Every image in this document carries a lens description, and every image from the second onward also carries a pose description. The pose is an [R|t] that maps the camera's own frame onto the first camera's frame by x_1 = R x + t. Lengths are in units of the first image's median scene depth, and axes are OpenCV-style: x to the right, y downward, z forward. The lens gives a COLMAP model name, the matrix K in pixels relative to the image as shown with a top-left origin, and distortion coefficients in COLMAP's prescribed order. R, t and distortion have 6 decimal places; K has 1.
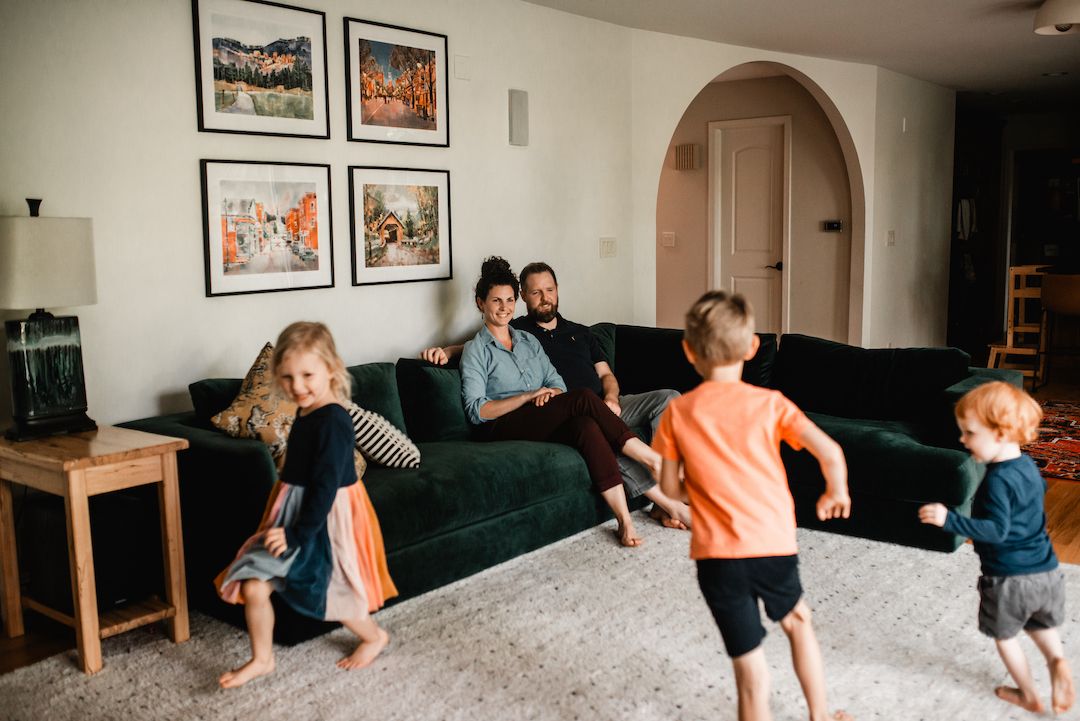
lens RADIAL K [[1033.3, 0, 540.0], [0, 1033.3, 360.5], [0, 0, 1]] dist [-0.073366, 0.111131]
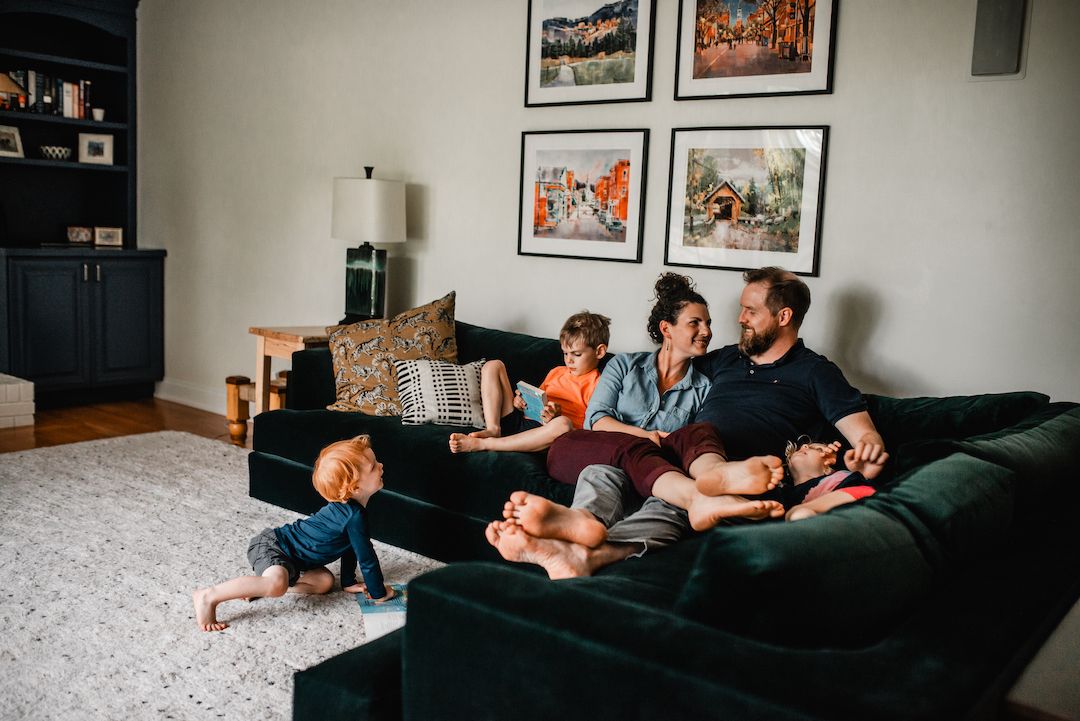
lens RADIAL K [[1033.3, 0, 540.0], [0, 1033.3, 360.5], [0, 0, 1]] dist [-0.073366, 0.111131]
pose [[-0.010682, 0.138680, -0.990280, 0.762232], [-0.178470, 0.974170, 0.138350, -0.103392], [0.983887, 0.178213, 0.014344, 0.968429]]
